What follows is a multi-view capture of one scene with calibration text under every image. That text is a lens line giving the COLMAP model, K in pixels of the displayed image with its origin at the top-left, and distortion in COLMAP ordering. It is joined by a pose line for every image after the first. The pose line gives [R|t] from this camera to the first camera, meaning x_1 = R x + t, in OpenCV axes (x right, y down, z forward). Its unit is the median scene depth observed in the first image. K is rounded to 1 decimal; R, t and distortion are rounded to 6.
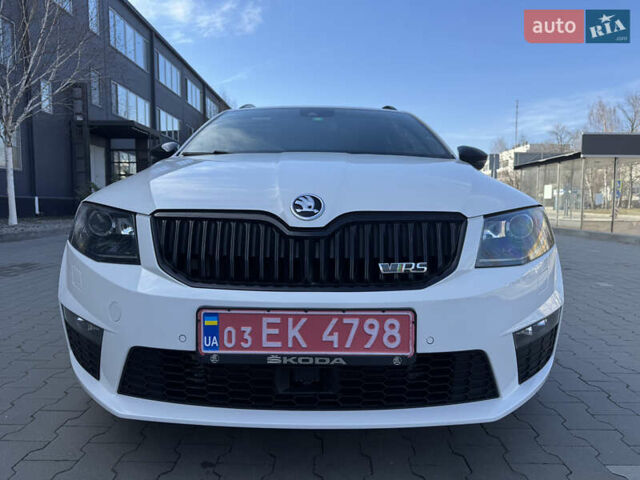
lens RADIAL K [[471.5, 0, 321.7], [0, 471.5, 236.8], [0, 0, 1]] dist [0.012111, -0.012125]
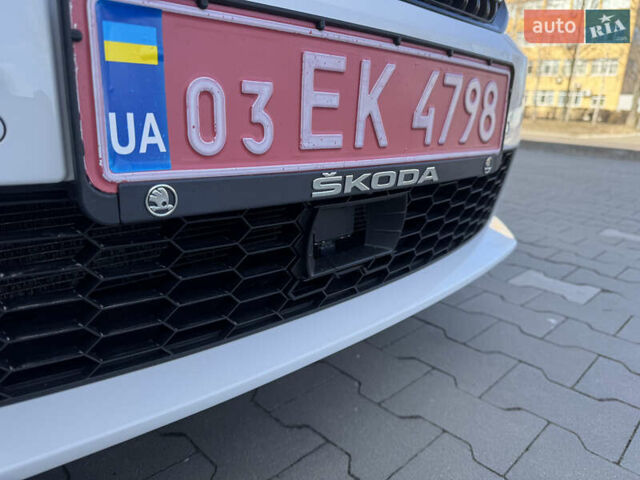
lens RADIAL K [[471.5, 0, 323.6], [0, 471.5, 237.4], [0, 0, 1]] dist [0.012111, -0.012125]
pose [[0.690941, -0.167250, 0.703298, -0.319971], [-0.018788, 0.968386, 0.248747, 0.194840], [-0.722667, -0.185083, 0.665955, 0.705255]]
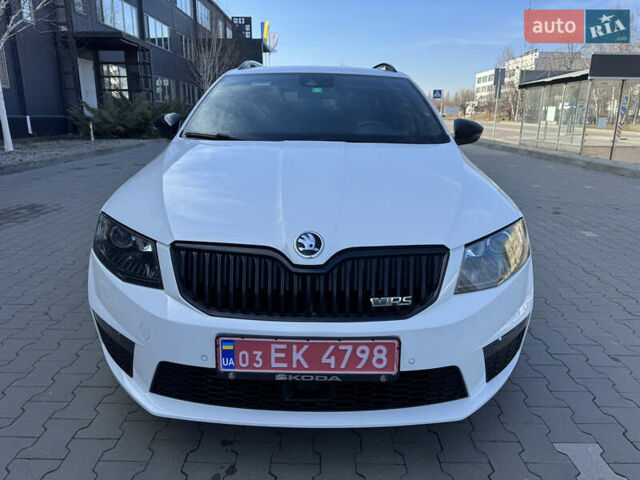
lens RADIAL K [[471.5, 0, 321.5], [0, 471.5, 237.1], [0, 0, 1]] dist [0.012111, -0.012125]
pose [[0.999969, 0.005897, 0.005288, -0.006309], [-0.006768, 0.982948, 0.183756, -0.287129], [-0.004114, -0.183787, 0.982958, -0.108630]]
